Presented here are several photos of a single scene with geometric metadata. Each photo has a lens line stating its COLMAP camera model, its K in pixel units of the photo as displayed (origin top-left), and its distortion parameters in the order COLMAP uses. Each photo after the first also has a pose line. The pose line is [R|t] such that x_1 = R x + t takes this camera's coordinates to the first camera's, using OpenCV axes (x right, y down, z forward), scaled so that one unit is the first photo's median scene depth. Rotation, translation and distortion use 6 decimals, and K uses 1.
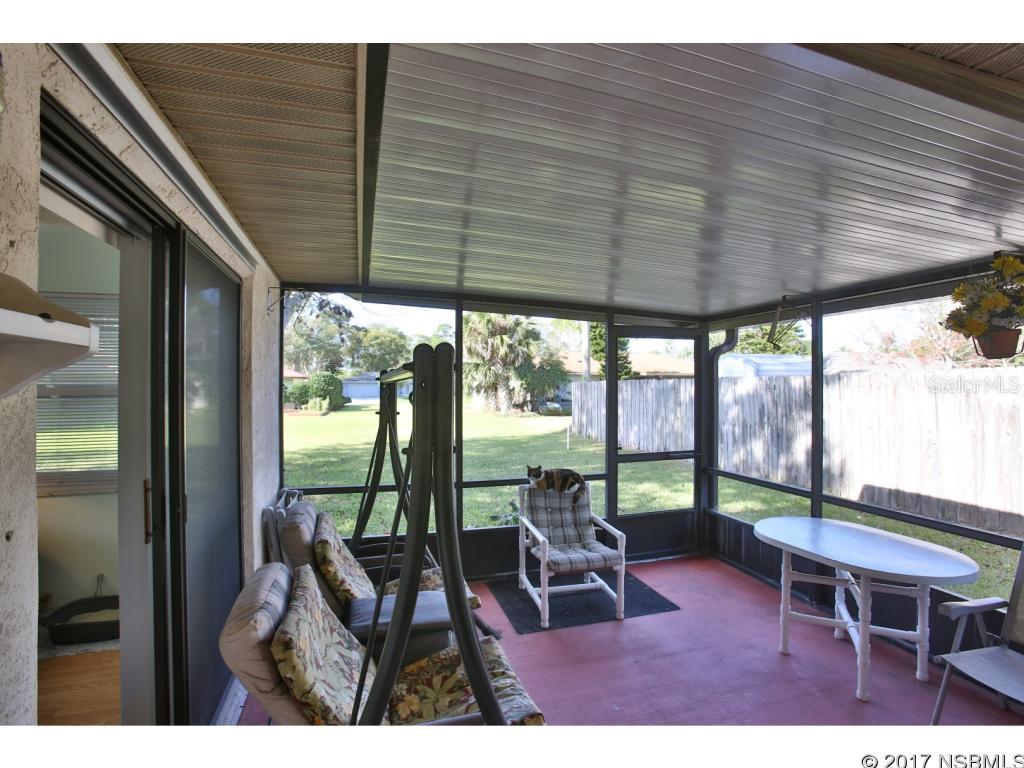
lens RADIAL K [[492.5, 0, 505.2], [0, 492.5, 384.1], [0, 0, 1]] dist [-0.067111, 0.000424]
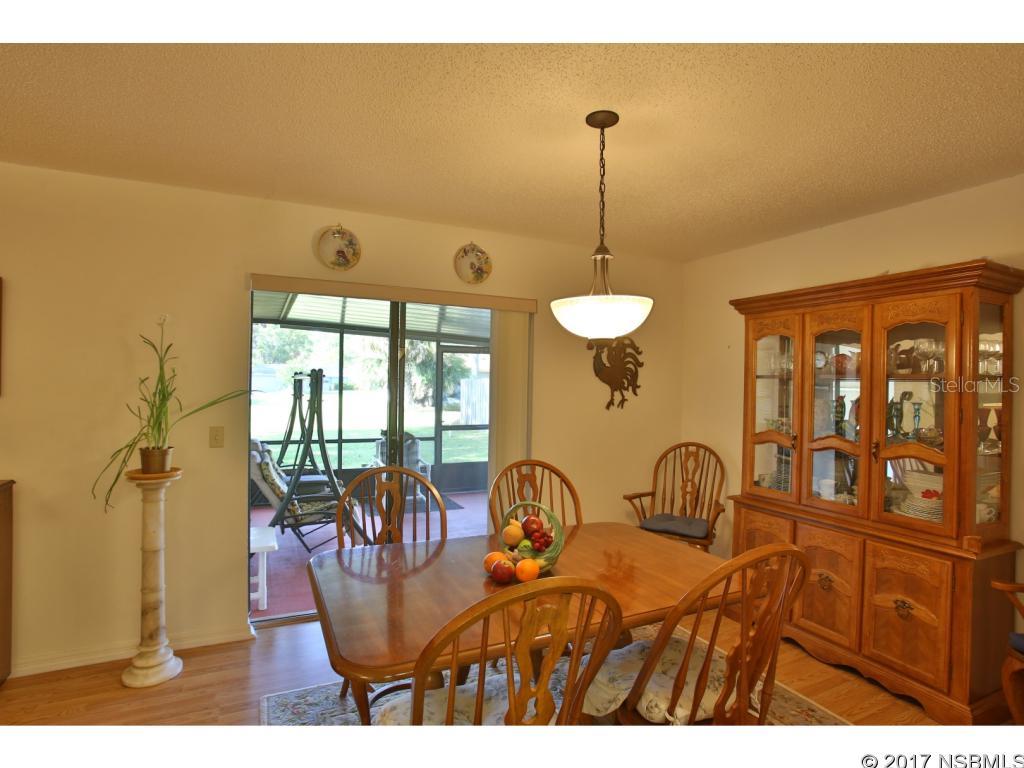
lens RADIAL K [[558.8, 0, 512.0], [0, 558.8, 384.0], [0, 0, 1]] dist [-0.001354, -0.000050]
pose [[0.988085, 0.023358, 0.152128, 0.170171], [-0.024382, 0.999691, 0.004873, -0.007483], [-0.151967, -0.008524, 0.988349, -0.846232]]
